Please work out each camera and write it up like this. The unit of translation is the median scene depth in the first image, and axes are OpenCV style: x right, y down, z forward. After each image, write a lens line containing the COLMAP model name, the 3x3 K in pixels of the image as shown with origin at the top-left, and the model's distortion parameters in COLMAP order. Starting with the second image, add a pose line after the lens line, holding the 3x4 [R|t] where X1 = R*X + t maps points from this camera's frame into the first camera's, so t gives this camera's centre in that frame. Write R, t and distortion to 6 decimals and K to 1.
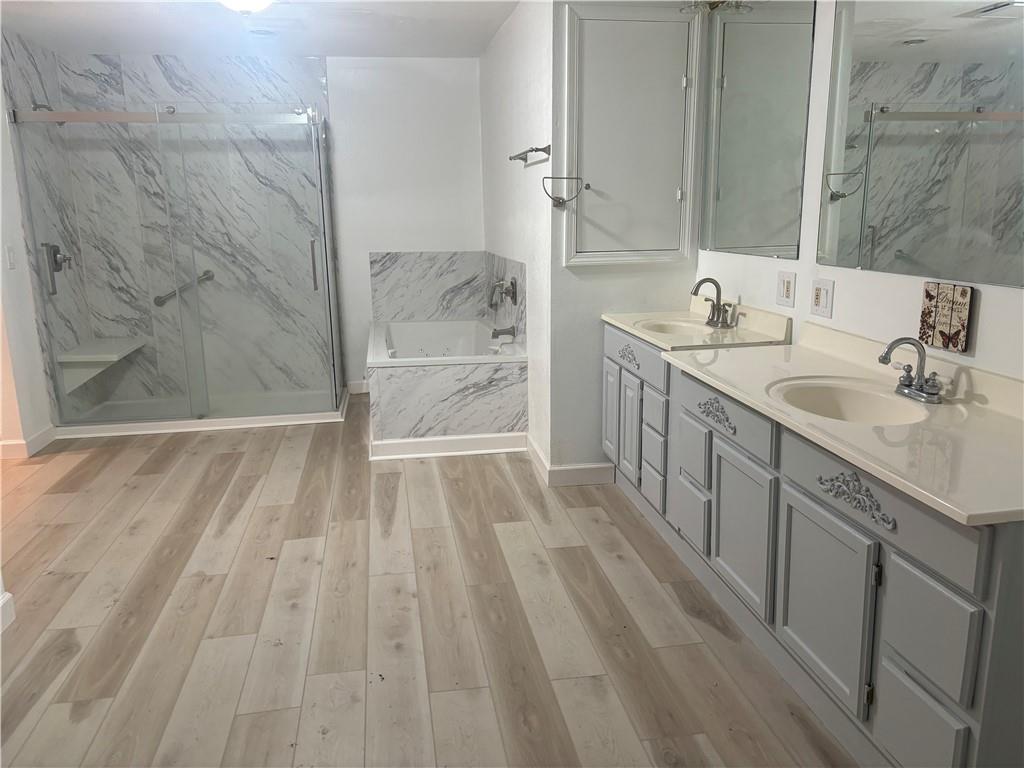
lens RADIAL K [[753.7, 0, 512.0], [0, 753.7, 384.0], [0, 0, 1]] dist [0.032636, -0.001996]
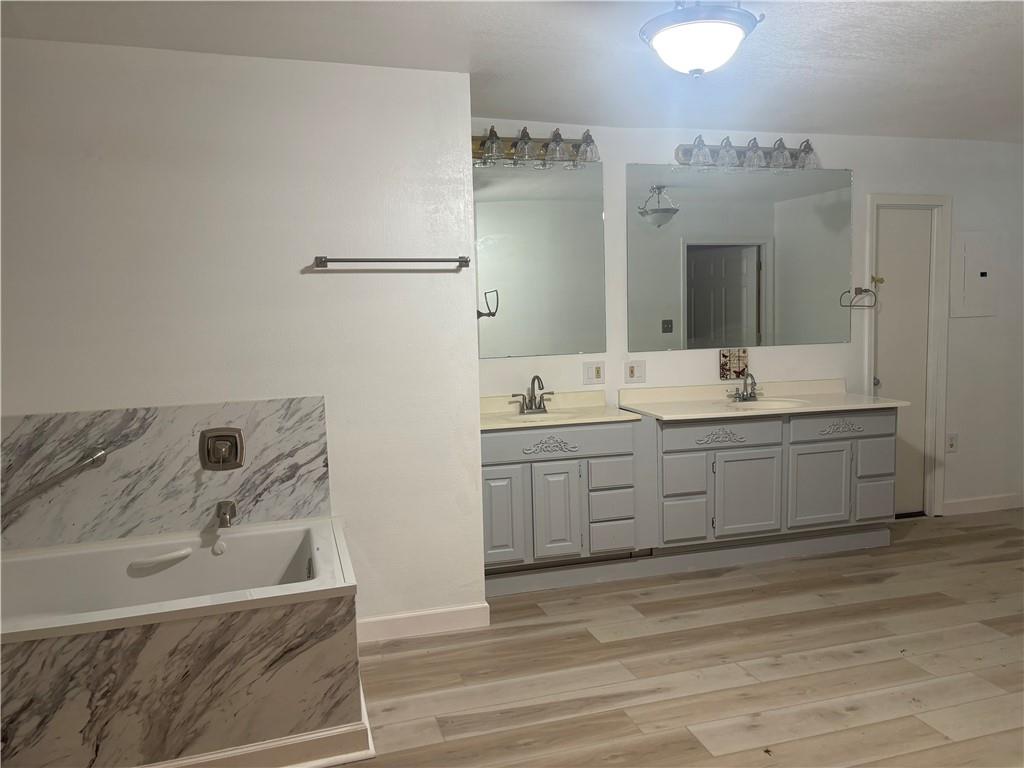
lens RADIAL K [[777.8, 0, 512.8], [0, 777.8, 372.6], [0, 0, 1]] dist [0.058212, -0.042741]
pose [[-0.116622, -0.045795, 0.992120, -1.195668], [0.255141, 0.964030, 0.074490, -0.296612], [-0.959845, 0.261818, -0.100743, 1.384622]]
